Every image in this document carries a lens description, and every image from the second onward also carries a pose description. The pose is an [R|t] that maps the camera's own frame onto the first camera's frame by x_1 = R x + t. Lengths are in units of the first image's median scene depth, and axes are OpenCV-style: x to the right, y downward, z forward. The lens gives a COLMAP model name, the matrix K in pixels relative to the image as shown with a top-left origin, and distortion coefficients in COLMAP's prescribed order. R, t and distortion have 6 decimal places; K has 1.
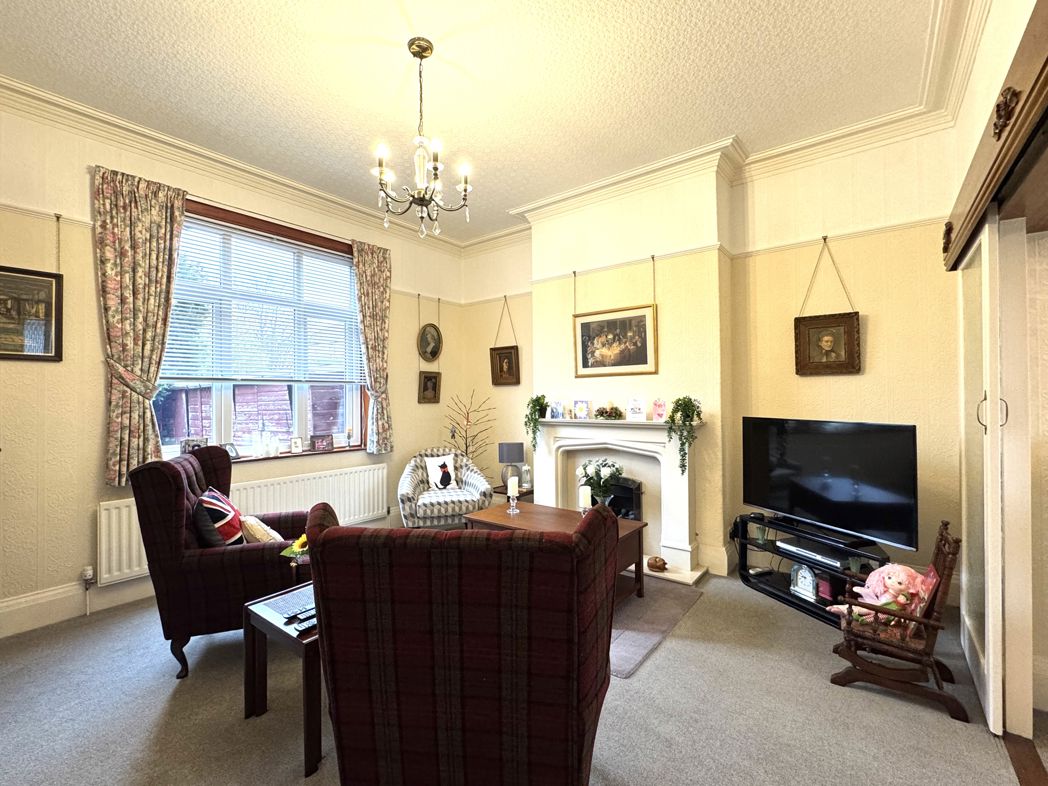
lens RADIAL K [[463.9, 0, 522.1], [0, 463.9, 391.3], [0, 0, 1]] dist [-0.002414, -0.000253]
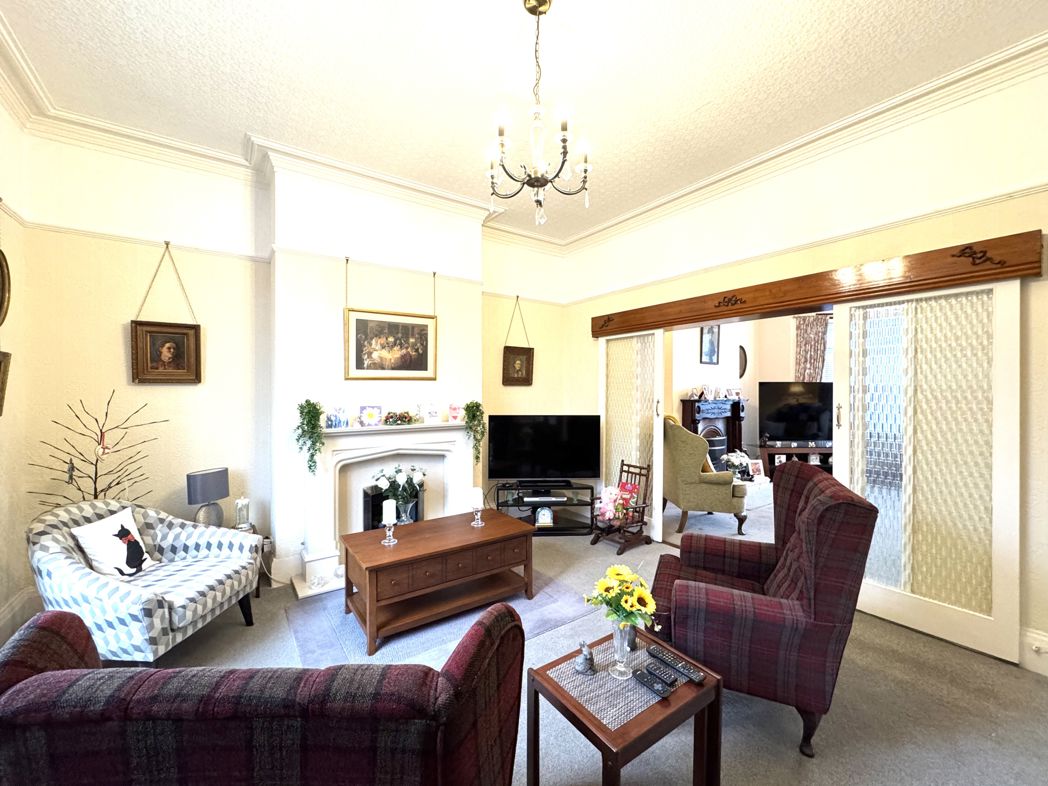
lens RADIAL K [[420.0, 0, 521.4], [0, 420.0, 397.1], [0, 0, 1]] dist [-0.002824, 0.000103]
pose [[0.297393, -0.003016, 0.954750, -0.572942], [-0.009968, 0.999931, 0.006264, -0.005173], [-0.954703, -0.011380, 0.297342, 0.478107]]
